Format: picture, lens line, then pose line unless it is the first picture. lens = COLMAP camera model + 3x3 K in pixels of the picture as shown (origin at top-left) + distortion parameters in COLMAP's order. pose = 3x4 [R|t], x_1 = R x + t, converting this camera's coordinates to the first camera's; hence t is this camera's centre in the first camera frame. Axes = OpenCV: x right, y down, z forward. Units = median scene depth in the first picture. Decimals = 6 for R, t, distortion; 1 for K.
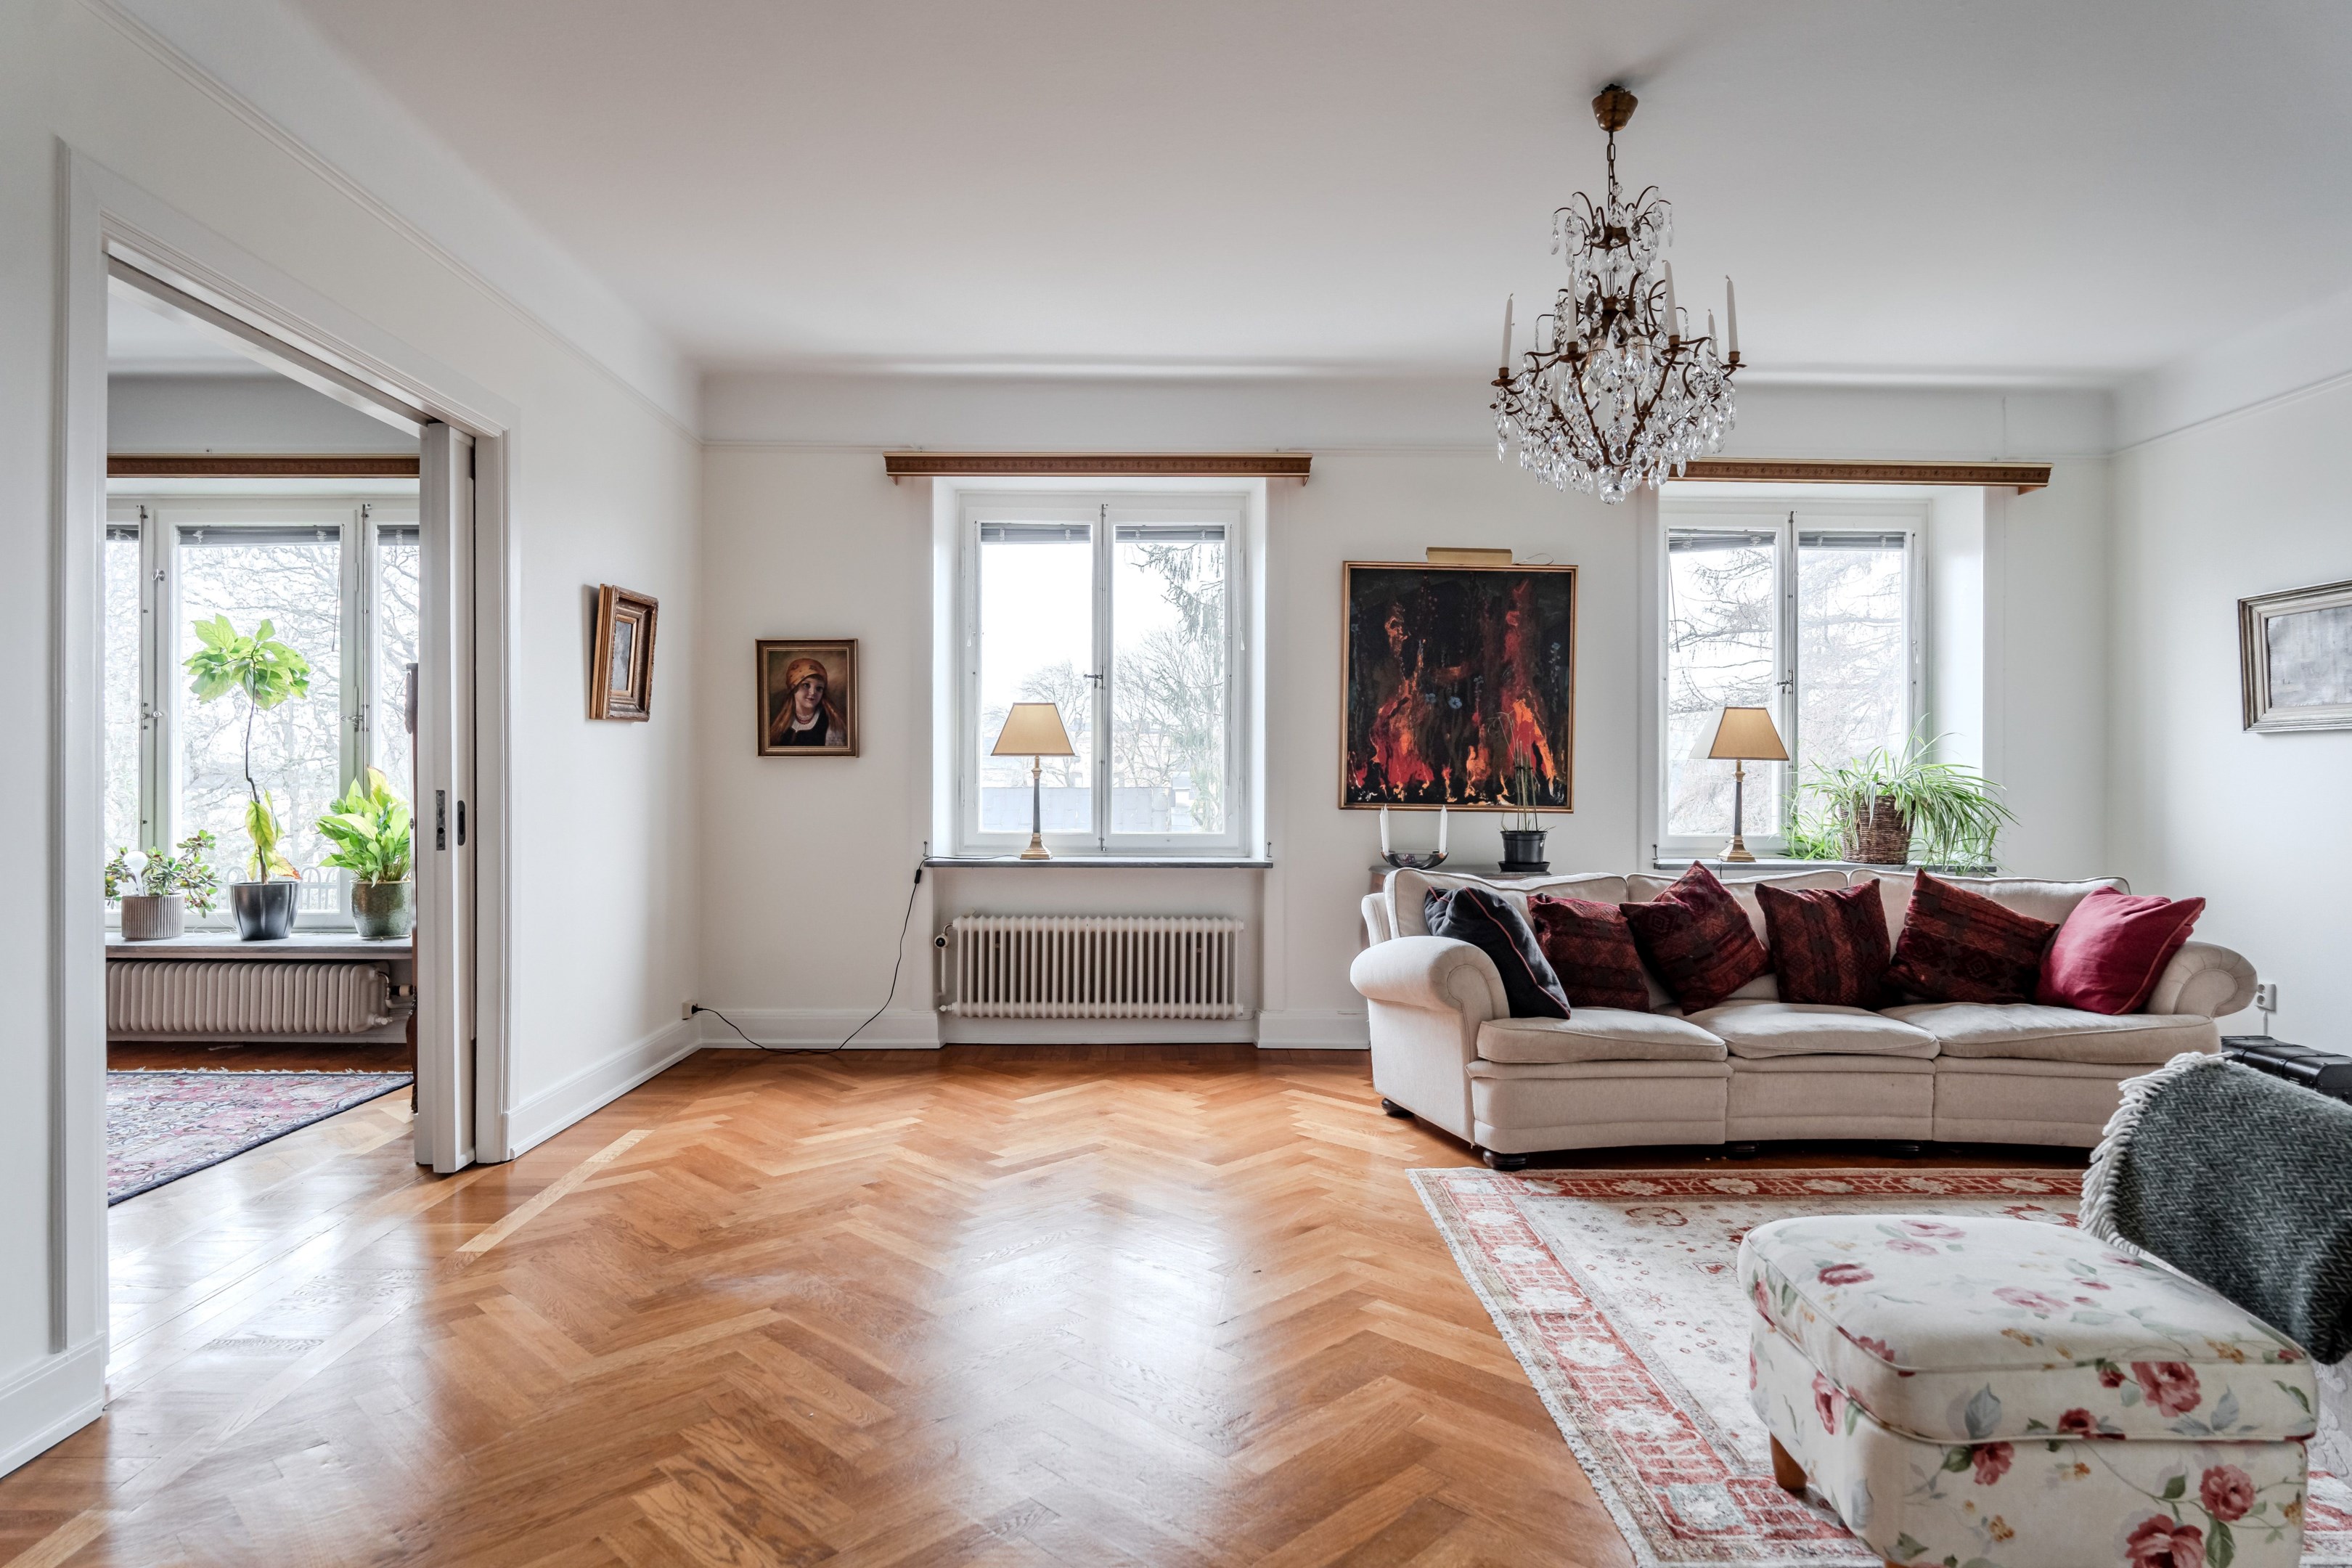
lens RADIAL K [[1355.6, 0, 1162.7], [0, 1355.6, 771.7], [0, 0, 1]] dist [-0.001569, 0.000208]
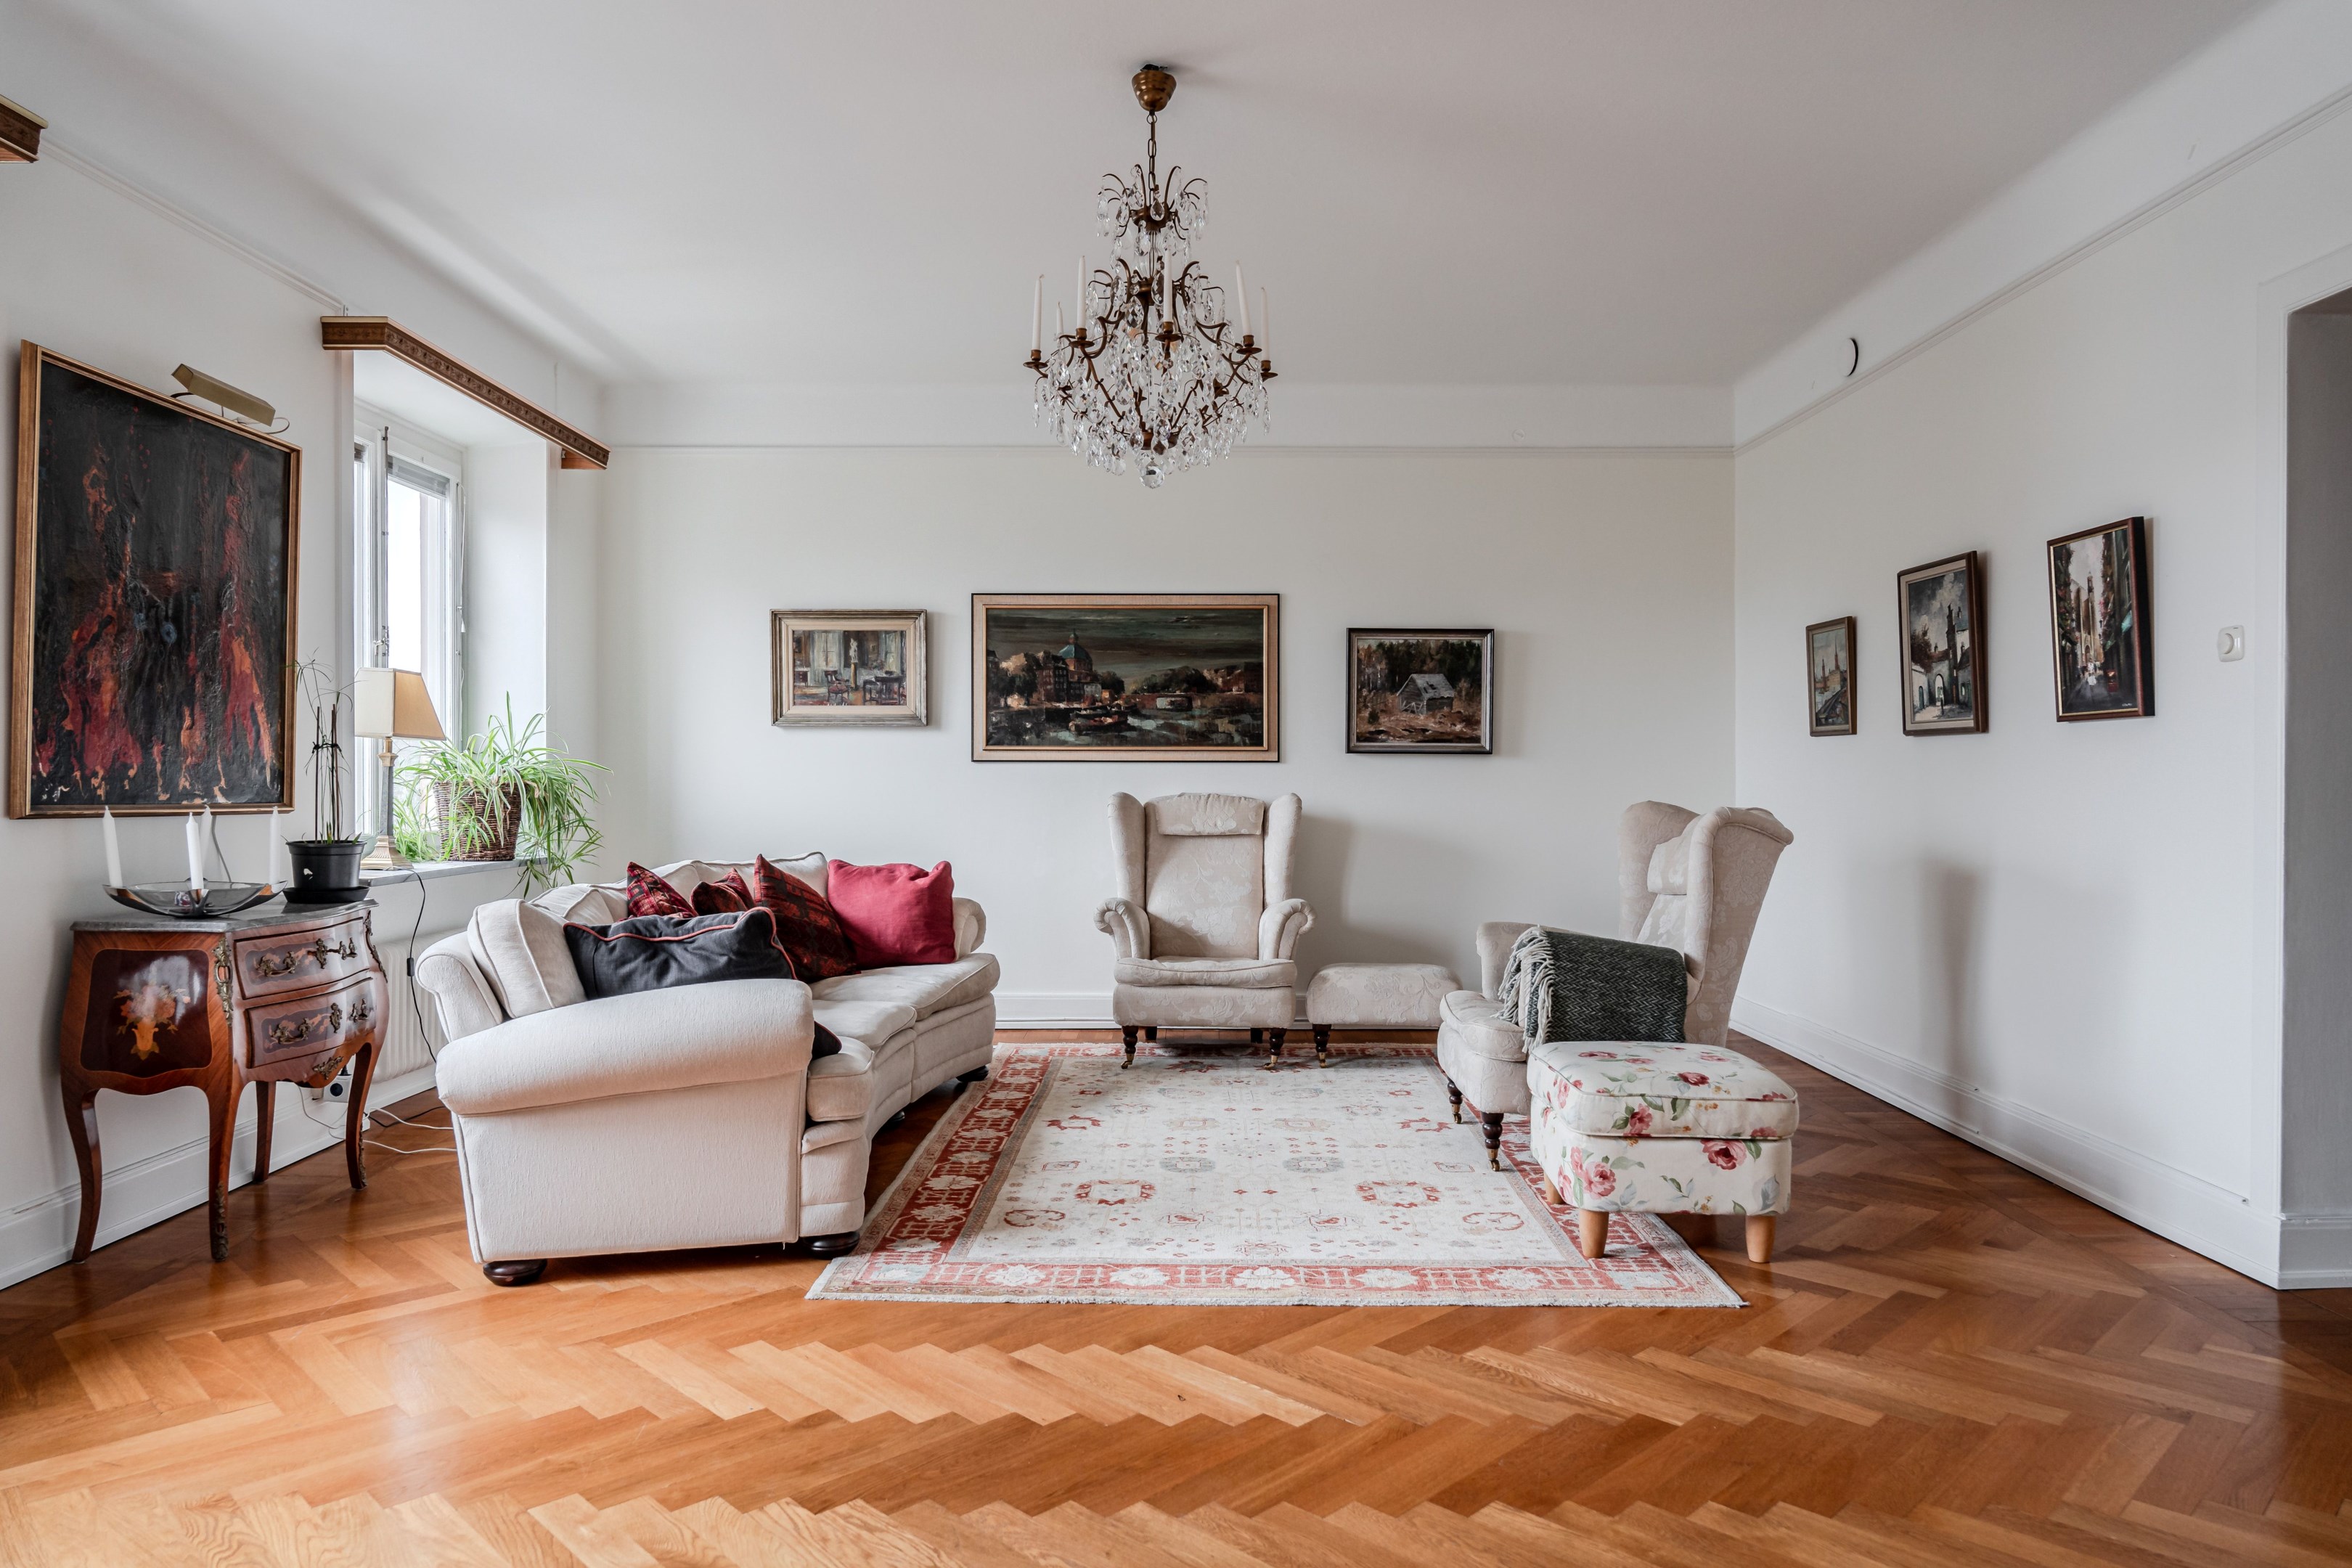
lens RADIAL K [[1547.0, 0, 1171.1], [0, 1547.0, 791.8], [0, 0, 1]] dist [-0.026354, -0.001998]
pose [[0.015732, -0.011460, 0.999811, -0.657254], [-0.001226, 0.999933, 0.011480, 0.015171], [-0.999875, -0.001406, 0.015717, 0.817162]]
